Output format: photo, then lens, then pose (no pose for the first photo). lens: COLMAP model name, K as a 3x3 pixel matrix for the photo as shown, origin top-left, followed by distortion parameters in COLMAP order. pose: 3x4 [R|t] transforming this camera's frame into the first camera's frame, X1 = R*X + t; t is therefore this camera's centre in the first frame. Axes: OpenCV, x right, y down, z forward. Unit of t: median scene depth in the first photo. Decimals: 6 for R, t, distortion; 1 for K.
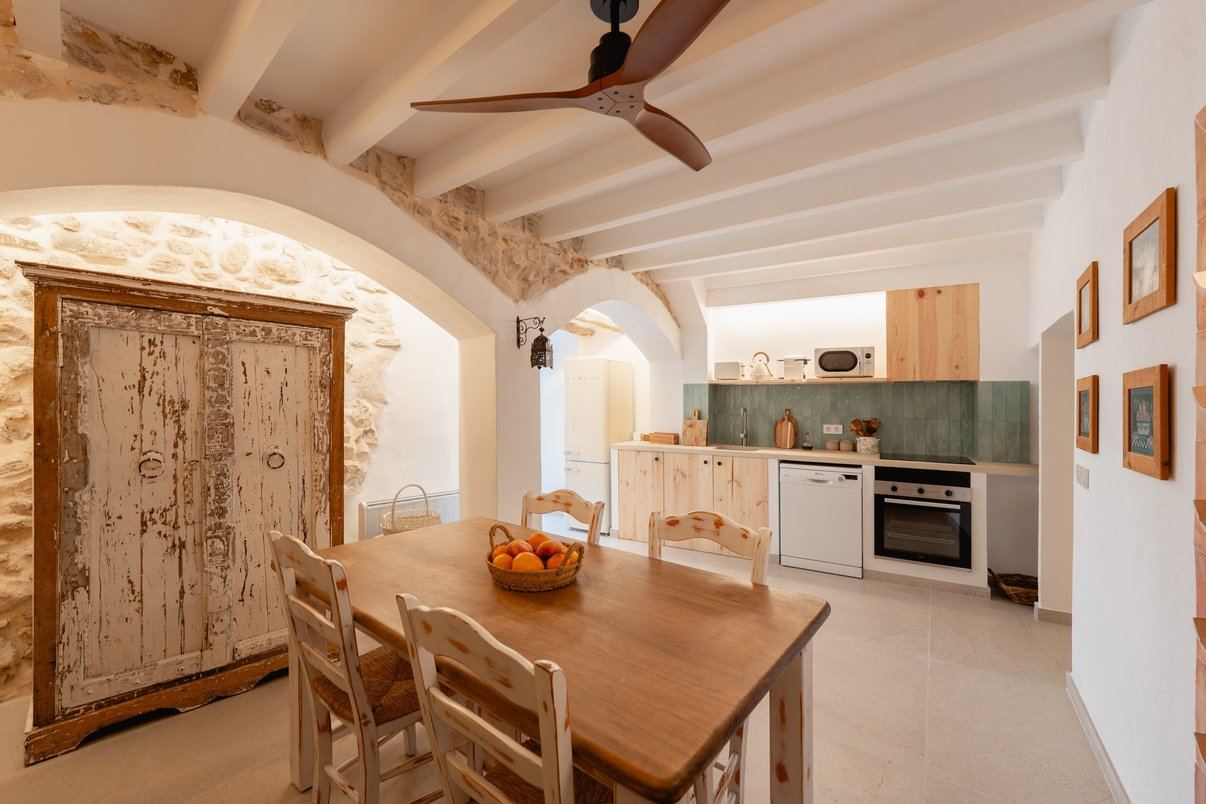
lens RADIAL K [[488.8, 0, 597.6], [0, 488.8, 398.4], [0, 0, 1]] dist [-0.008381, -0.000186]
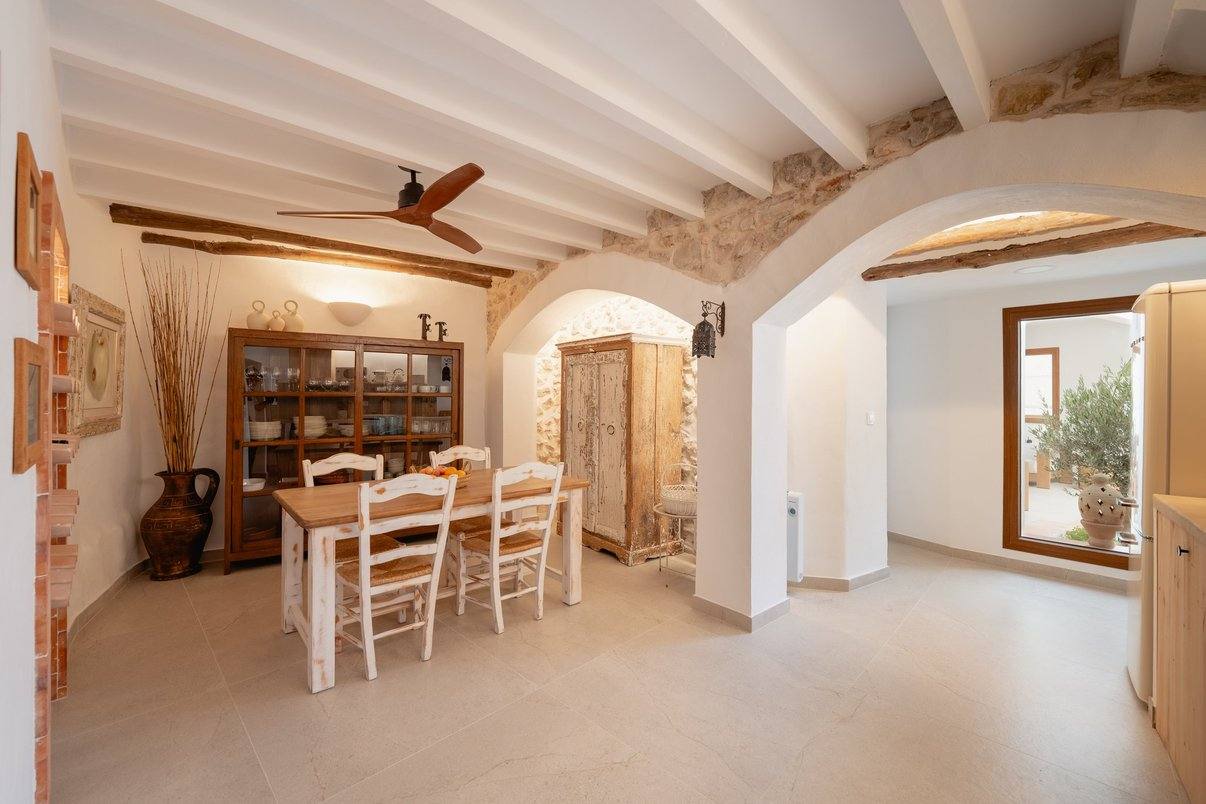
lens RADIAL K [[488.8, 0, 597.6], [0, 488.8, 398.4], [0, 0, 1]] dist [-0.008381, -0.000186]
pose [[-0.185121, -0.009157, -0.982673, 1.070901], [-0.006286, 0.999947, -0.008134, 0.030183], [0.982696, 0.004671, -0.185169, 1.289822]]
